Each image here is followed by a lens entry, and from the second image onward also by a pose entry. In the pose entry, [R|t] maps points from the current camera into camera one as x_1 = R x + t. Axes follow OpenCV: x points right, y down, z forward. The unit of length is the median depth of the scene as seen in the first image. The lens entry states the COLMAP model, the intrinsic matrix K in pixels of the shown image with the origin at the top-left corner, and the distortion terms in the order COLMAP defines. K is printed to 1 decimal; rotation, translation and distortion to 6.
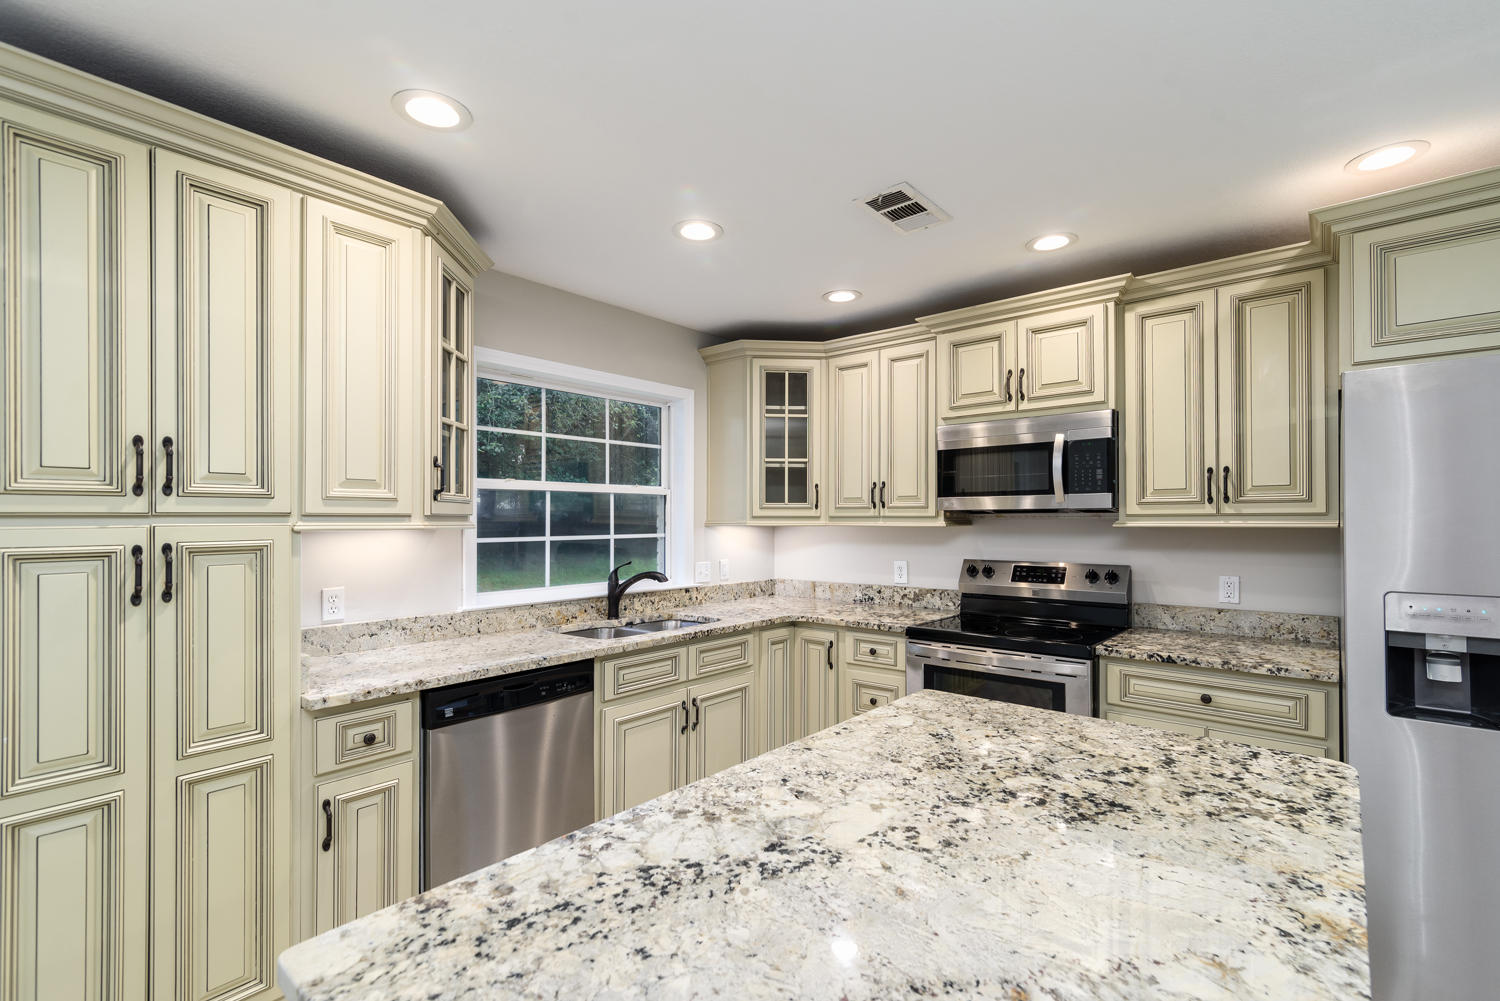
lens RADIAL K [[683.9, 0, 768.6], [0, 683.9, 515.8], [0, 0, 1]] dist [0.014902, -0.002363]
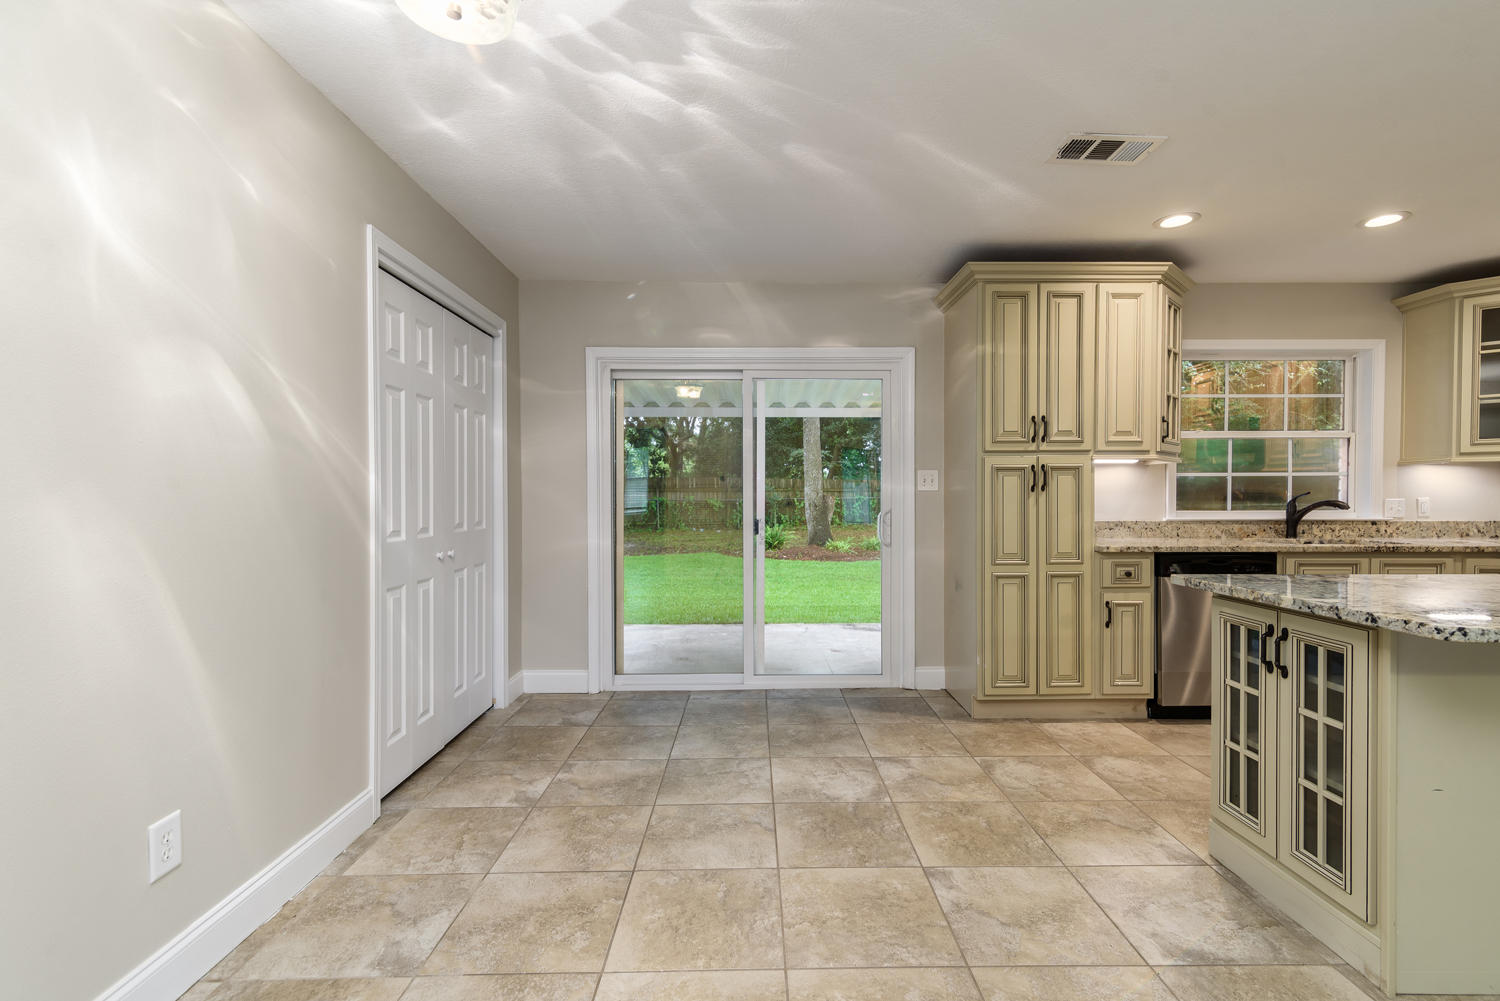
lens RADIAL K [[683.9, 0, 759.6], [0, 683.9, 502.7], [0, 0, 1]] dist [0.014902, -0.002363]
pose [[0.648143, 0.011371, -0.761434, 0.120234], [0.004409, 0.999816, 0.018684, 0.070531], [0.761506, -0.015467, 0.647973, -0.656549]]
